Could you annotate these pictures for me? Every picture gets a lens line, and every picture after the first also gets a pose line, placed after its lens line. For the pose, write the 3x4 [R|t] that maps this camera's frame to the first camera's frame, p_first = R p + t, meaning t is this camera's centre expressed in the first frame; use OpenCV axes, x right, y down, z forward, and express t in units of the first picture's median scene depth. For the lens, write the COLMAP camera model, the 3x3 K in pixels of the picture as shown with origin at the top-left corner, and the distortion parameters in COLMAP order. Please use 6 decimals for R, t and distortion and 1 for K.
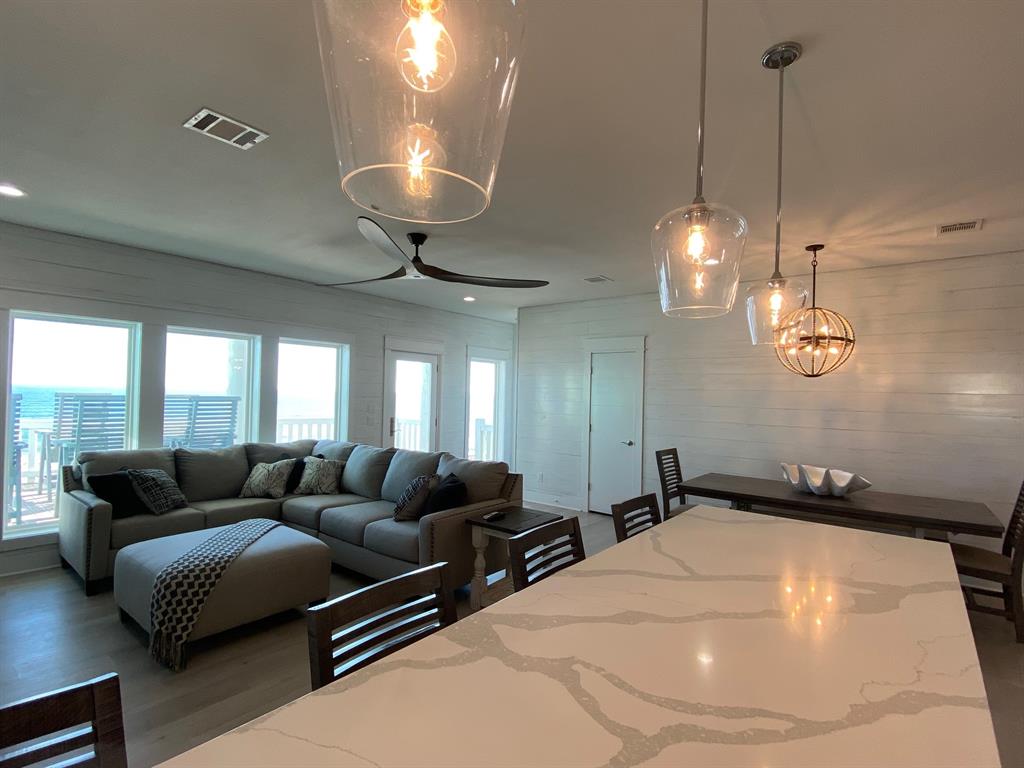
lens RADIAL K [[510.4, 0, 517.6], [0, 510.4, 380.2], [0, 0, 1]] dist [0.011714, -0.014571]
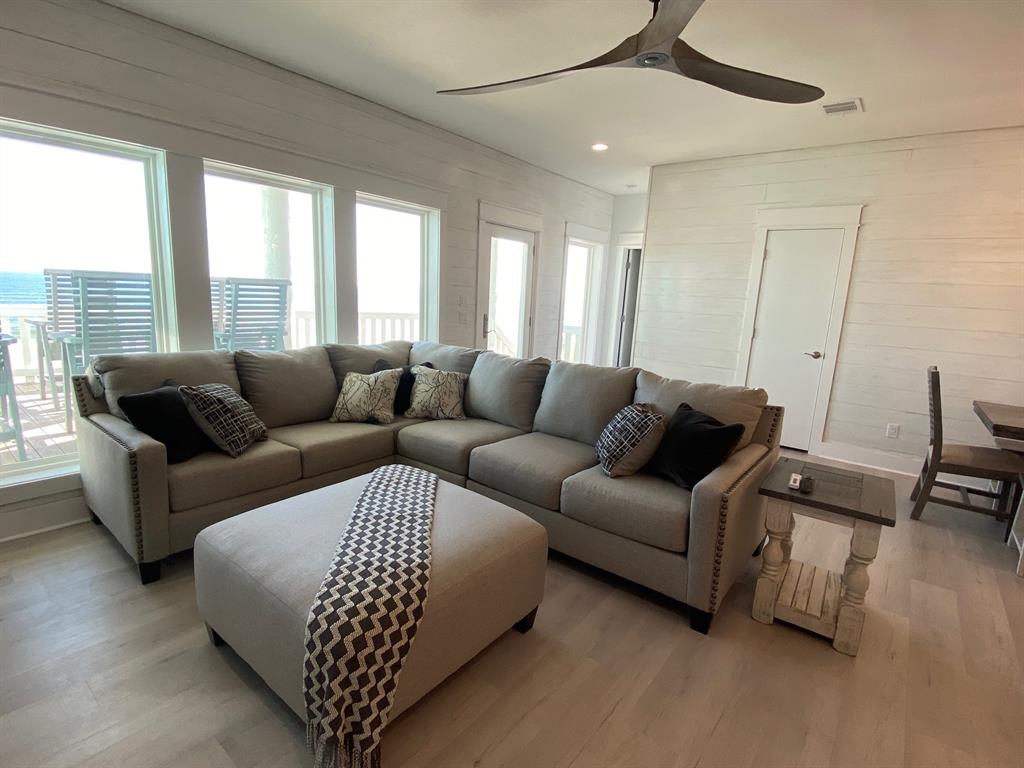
lens RADIAL K [[510.4, 0, 518.3], [0, 510.4, 382.9], [0, 0, 1]] dist [0.011714, -0.014571]
pose [[0.999664, 0.024537, 0.008349, -0.294384], [-0.025716, 0.979197, 0.201278, 0.028351], [-0.003237, -0.201425, 0.979499, 0.321862]]
